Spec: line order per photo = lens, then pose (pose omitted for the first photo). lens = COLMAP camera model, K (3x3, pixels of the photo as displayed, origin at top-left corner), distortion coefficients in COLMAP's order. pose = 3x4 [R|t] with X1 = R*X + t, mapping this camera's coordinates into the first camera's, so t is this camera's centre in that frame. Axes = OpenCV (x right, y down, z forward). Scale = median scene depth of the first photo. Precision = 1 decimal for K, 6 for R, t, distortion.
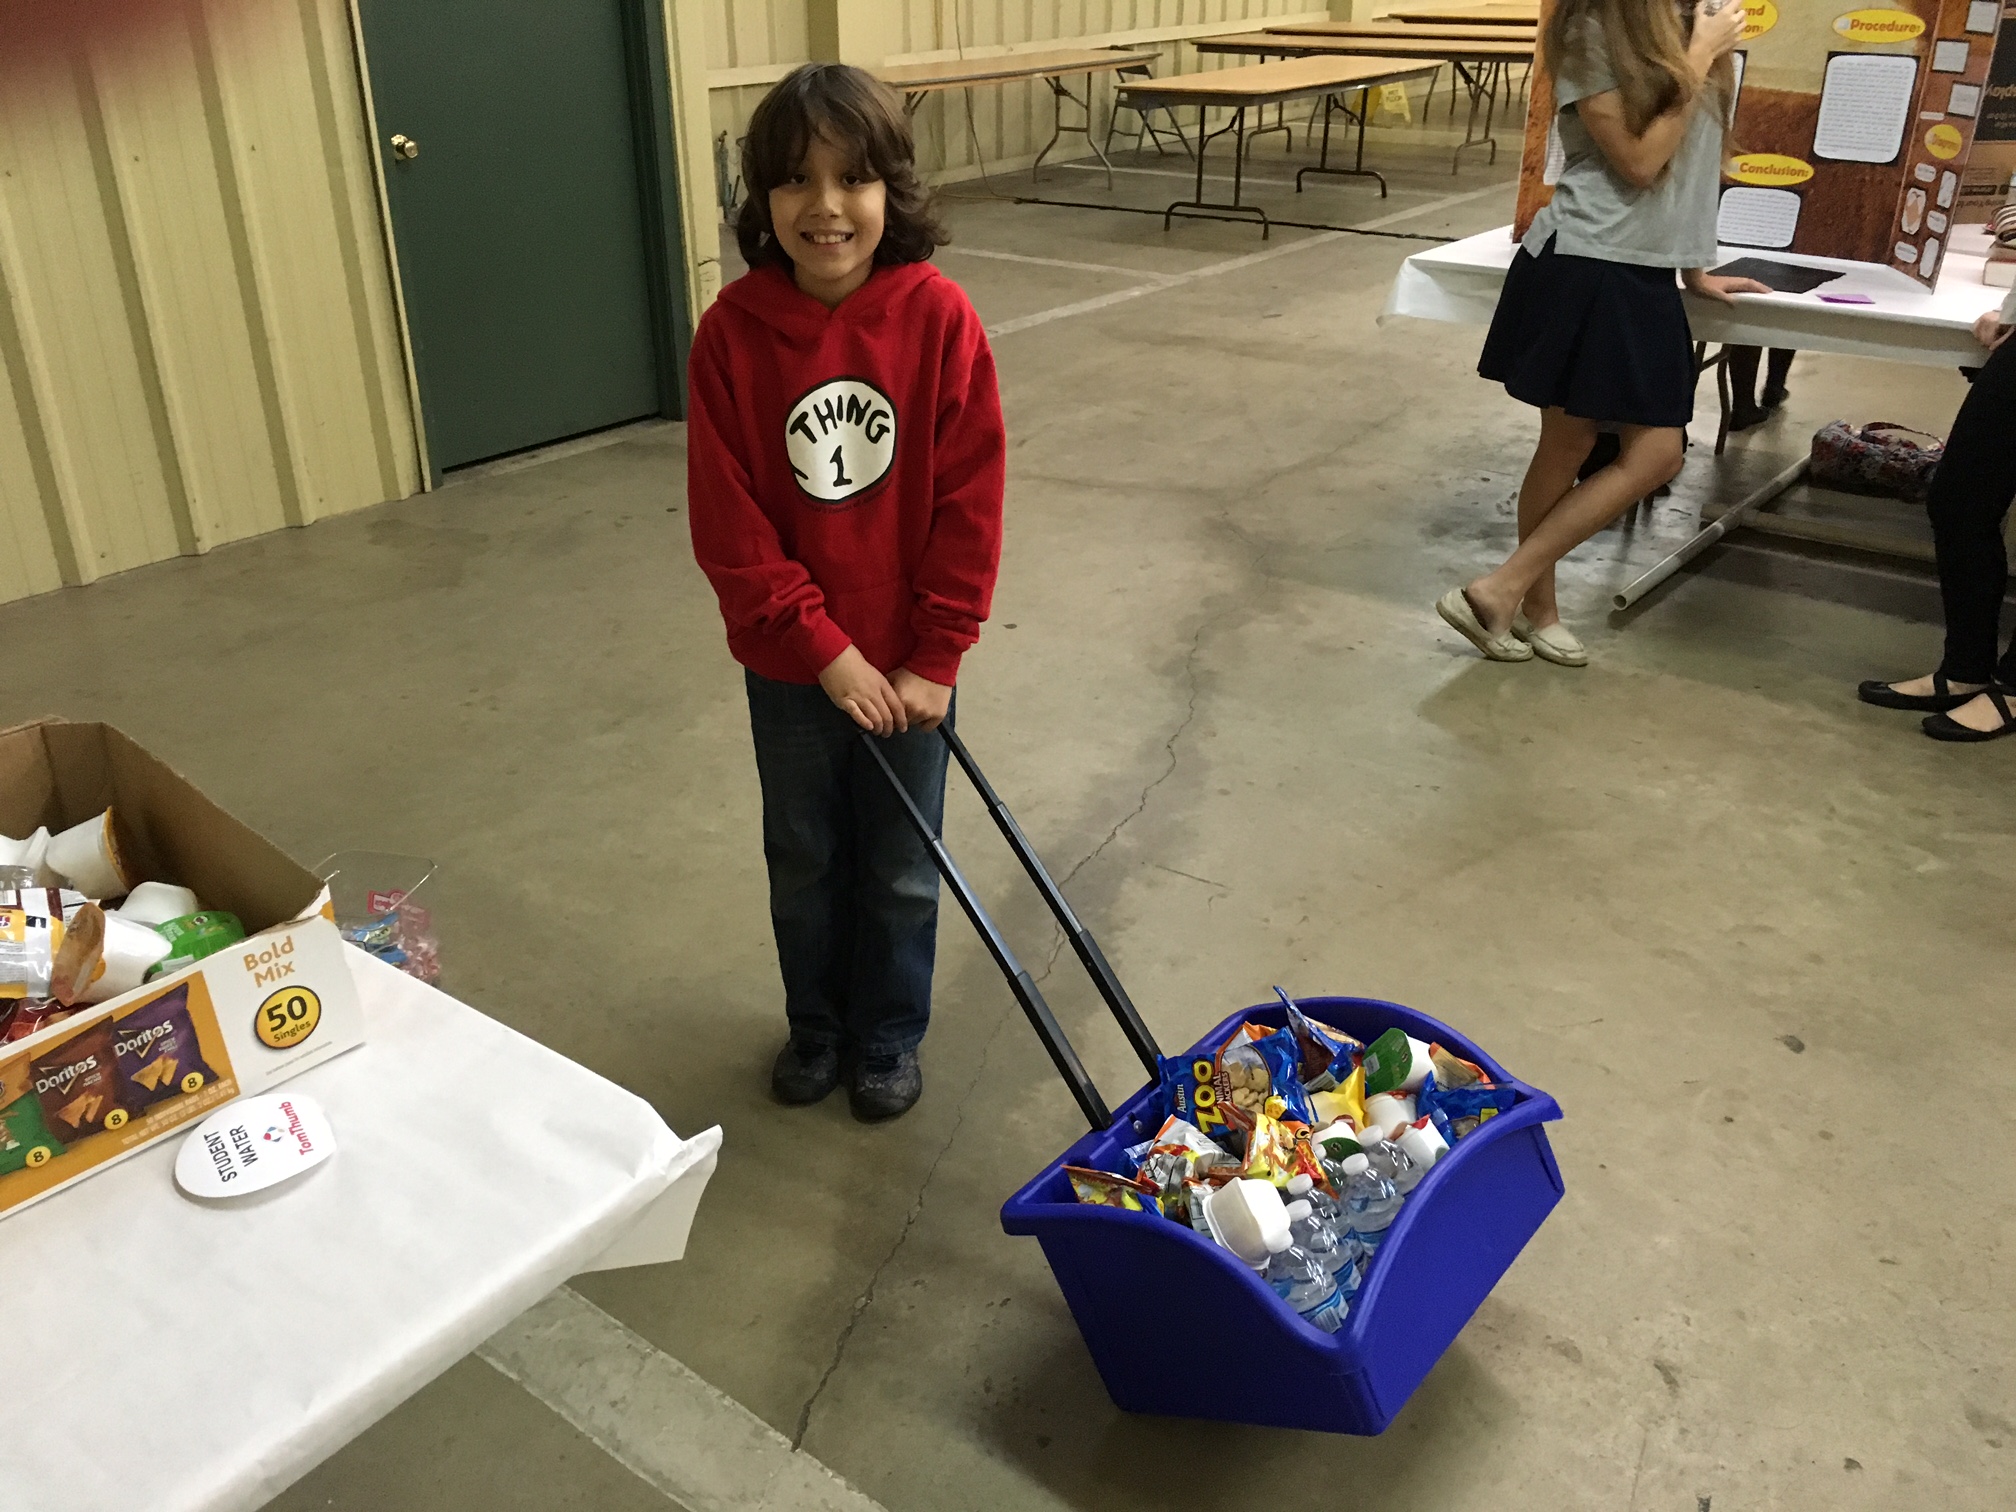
lens RADIAL K [[1730.5, 0, 1003.0], [0, 1730.5, 767.2], [0, 0, 1]] dist [0.064164, -0.077720]
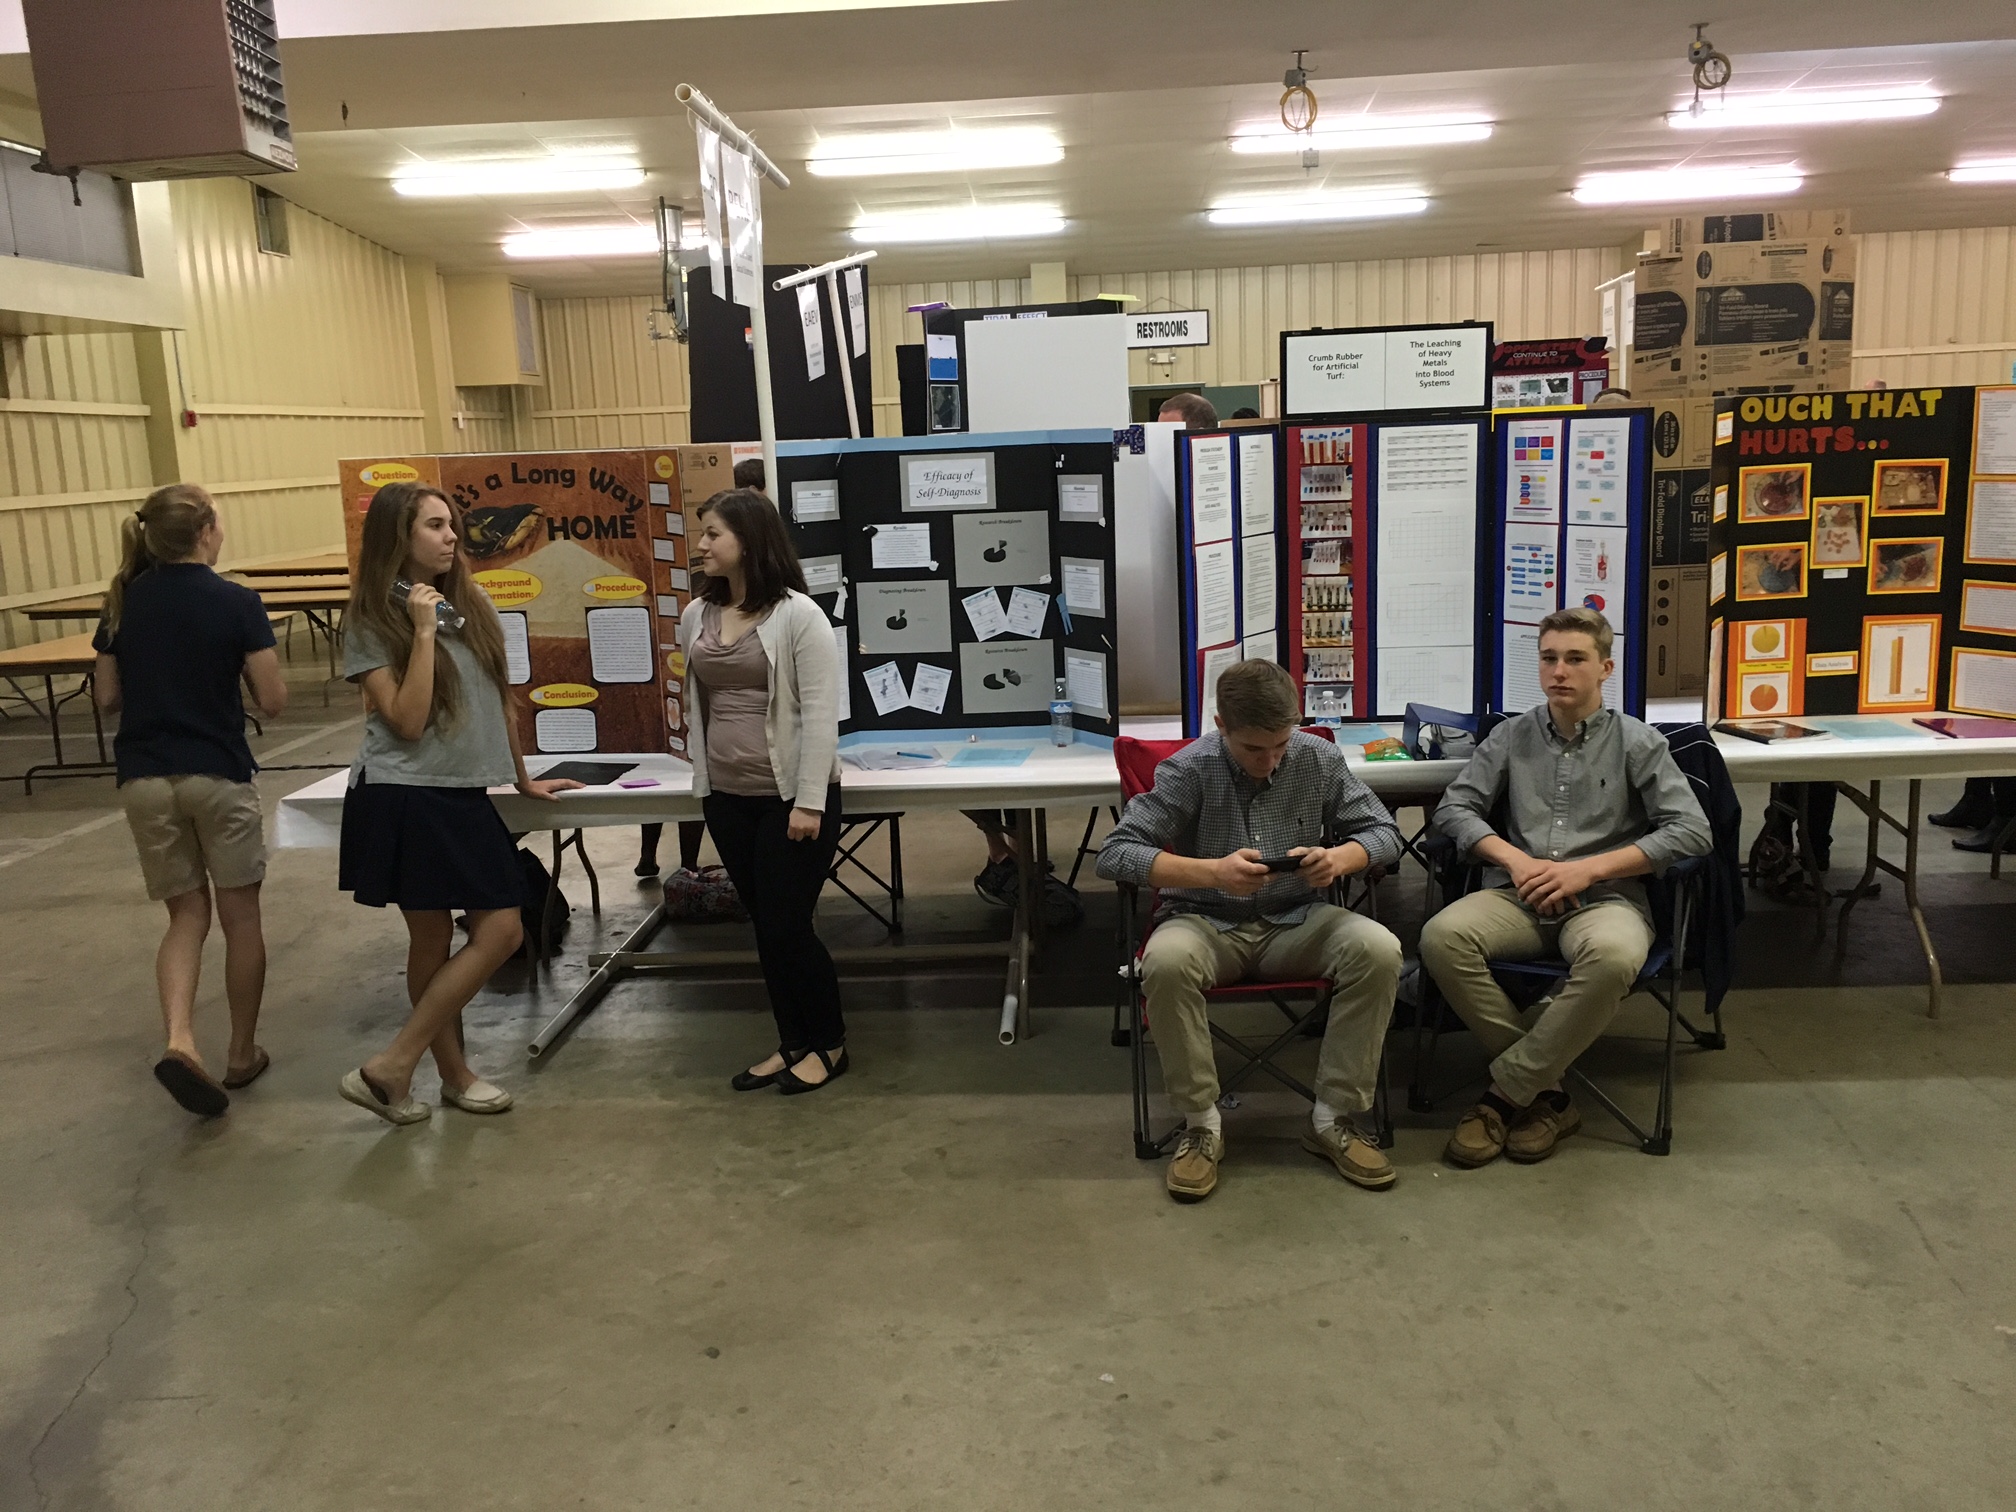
lens RADIAL K [[1730.5, 0, 1008.7], [0, 1730.5, 755.8], [0, 0, 1]] dist [0.064164, -0.077720]
pose [[0.815749, -0.134531, 0.562543, -0.017585], [0.286091, 0.939121, -0.190274, 0.035083], [-0.502698, 0.316154, 0.804575, -0.173639]]
